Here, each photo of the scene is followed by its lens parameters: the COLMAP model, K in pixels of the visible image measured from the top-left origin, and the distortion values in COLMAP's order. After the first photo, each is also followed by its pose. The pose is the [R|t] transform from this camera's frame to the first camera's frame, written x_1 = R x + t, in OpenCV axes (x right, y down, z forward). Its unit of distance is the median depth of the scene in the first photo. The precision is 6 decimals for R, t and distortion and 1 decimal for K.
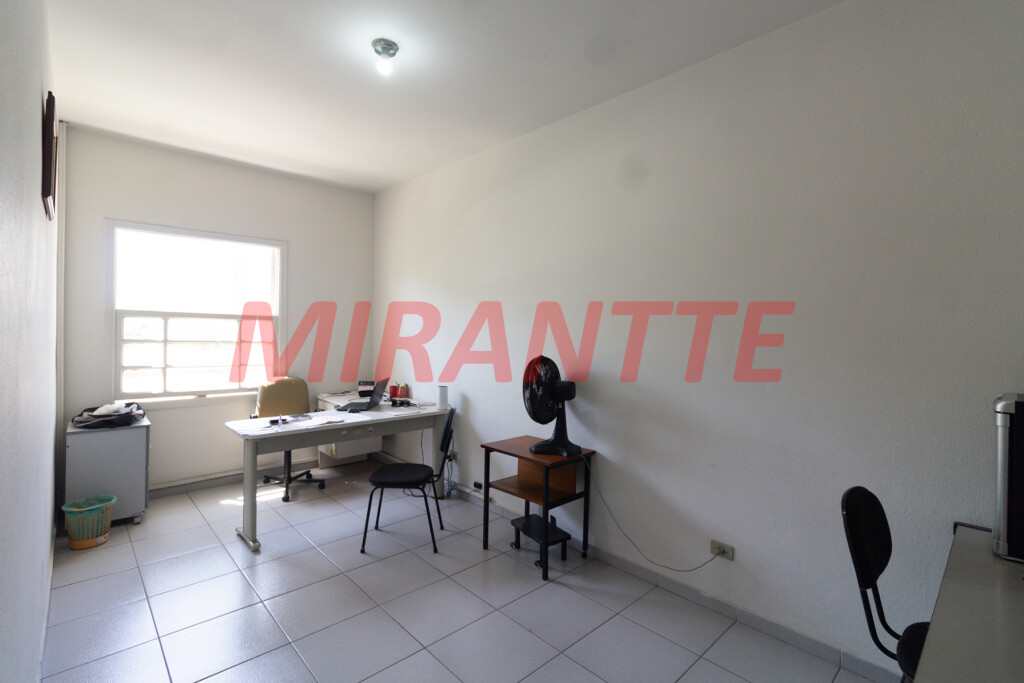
lens RADIAL K [[469.1, 0, 510.0], [0, 469.1, 338.7], [0, 0, 1]] dist [0.001404, 0.000718]
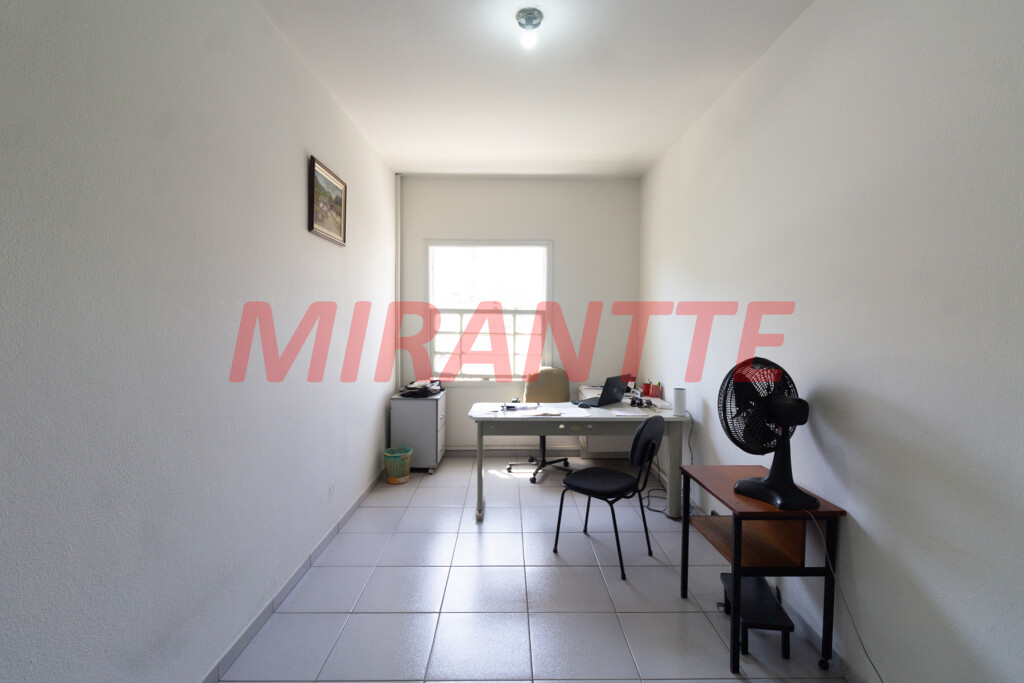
lens RADIAL K [[469.1, 0, 514.0], [0, 469.1, 335.9], [0, 0, 1]] dist [0.001404, 0.000718]
pose [[0.744392, 0.012446, -0.667627, 0.227874], [-0.007009, 0.999917, 0.010826, -0.000798], [0.667706, -0.003380, 0.744417, 0.192474]]
